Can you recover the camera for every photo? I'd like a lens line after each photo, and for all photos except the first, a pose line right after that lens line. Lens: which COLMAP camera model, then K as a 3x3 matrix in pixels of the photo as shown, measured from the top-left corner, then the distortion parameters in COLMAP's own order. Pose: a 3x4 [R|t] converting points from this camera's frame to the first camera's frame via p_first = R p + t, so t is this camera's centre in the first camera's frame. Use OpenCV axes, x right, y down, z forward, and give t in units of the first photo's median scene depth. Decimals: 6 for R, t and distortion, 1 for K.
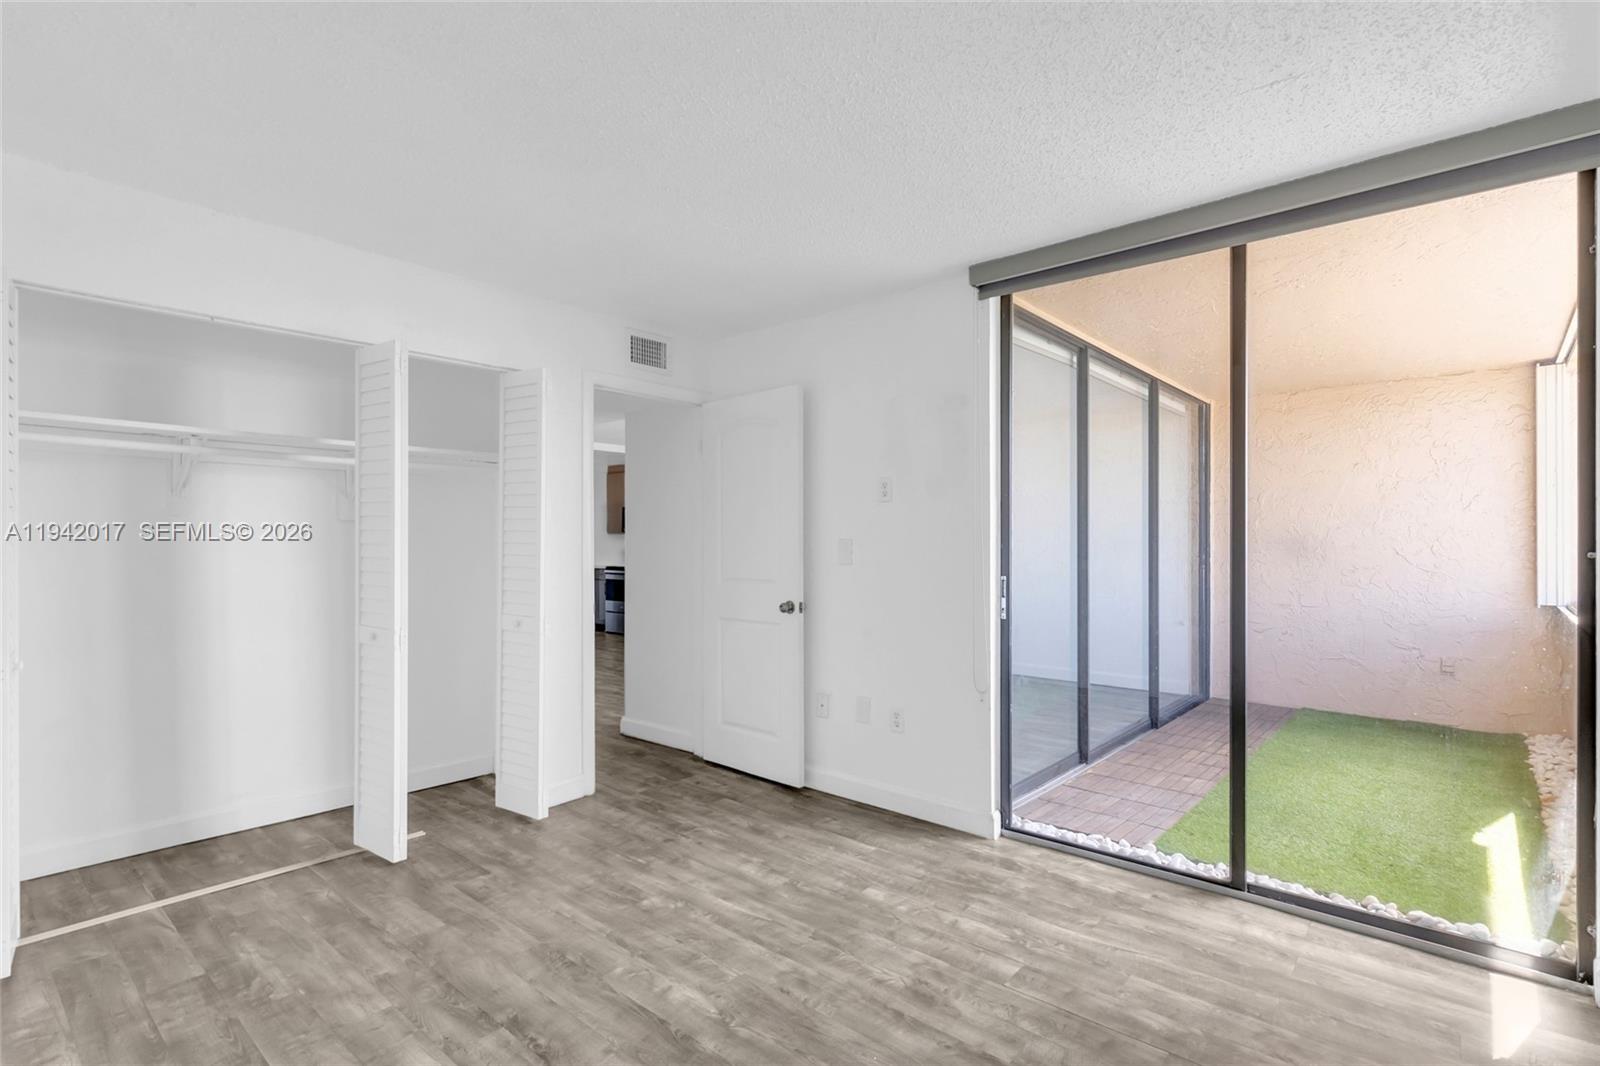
lens RADIAL K [[777.0, 0, 780.3], [0, 777.0, 528.0], [0, 0, 1]] dist [0.002836, -0.000028]
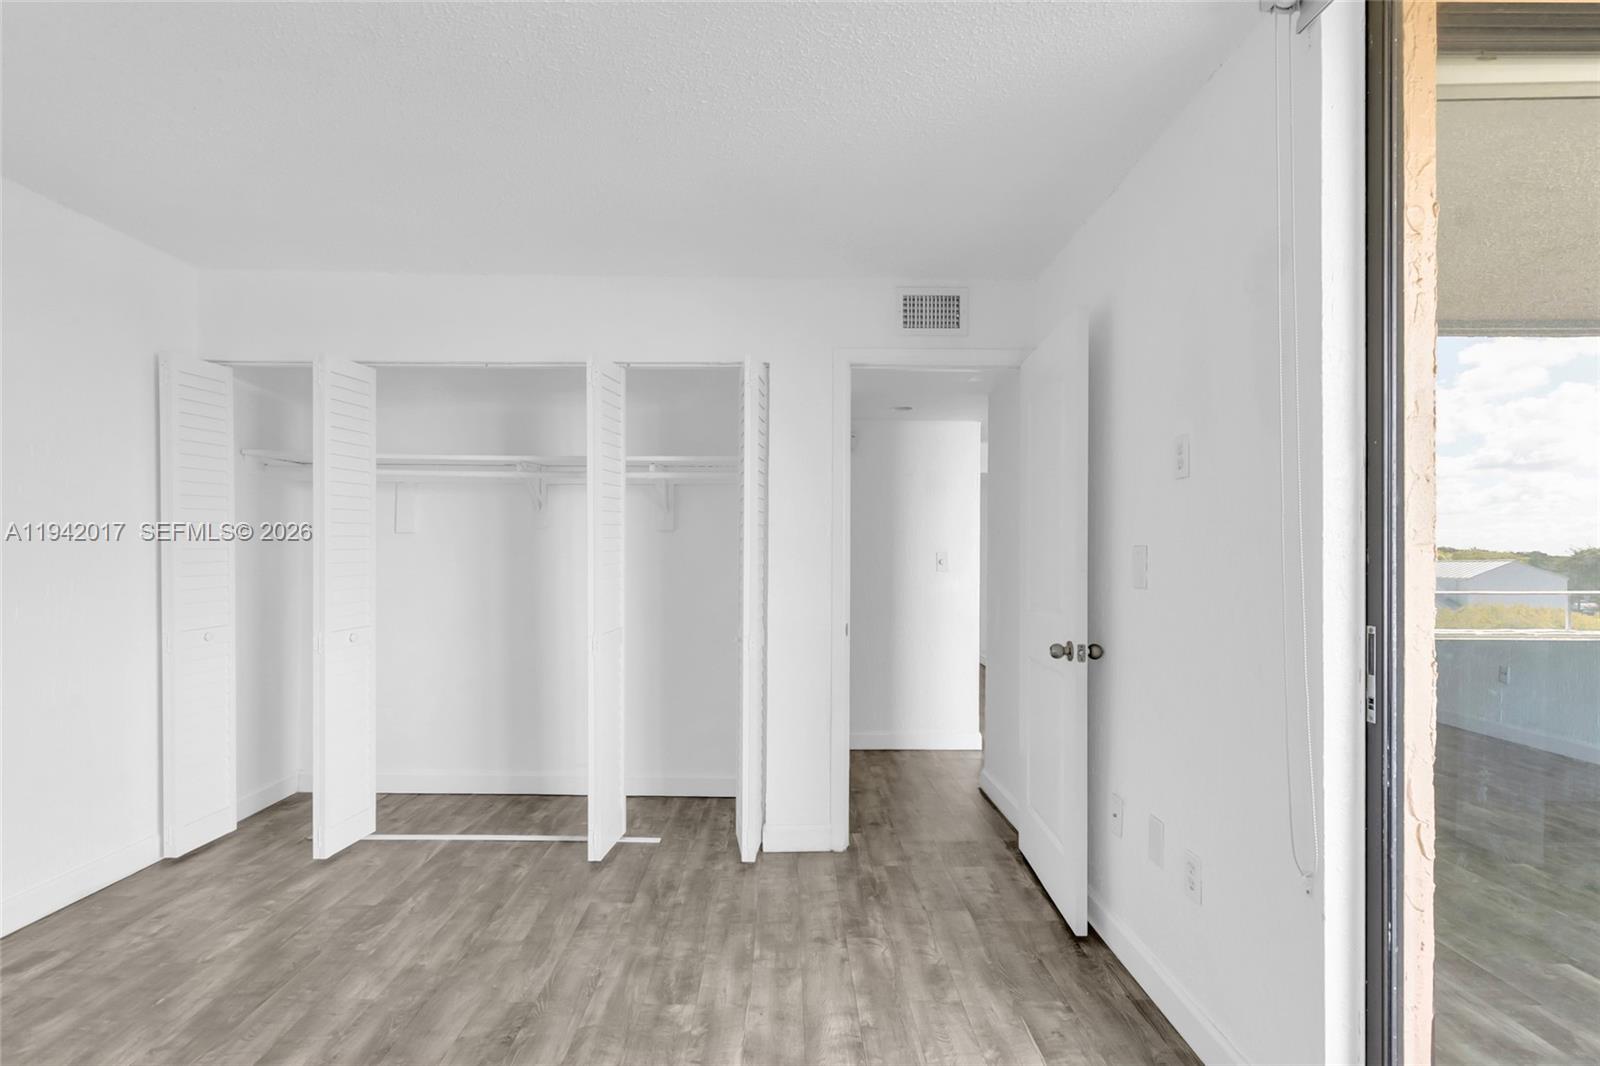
lens RADIAL K [[777.0, 0, 780.3], [0, 777.0, 528.0], [0, 0, 1]] dist [0.002836, -0.000028]
pose [[0.663413, -0.019671, -0.747995, 0.411450], [0.008925, 0.999791, -0.018377, 0.010651], [0.748200, 0.005515, 0.663450, 0.463849]]
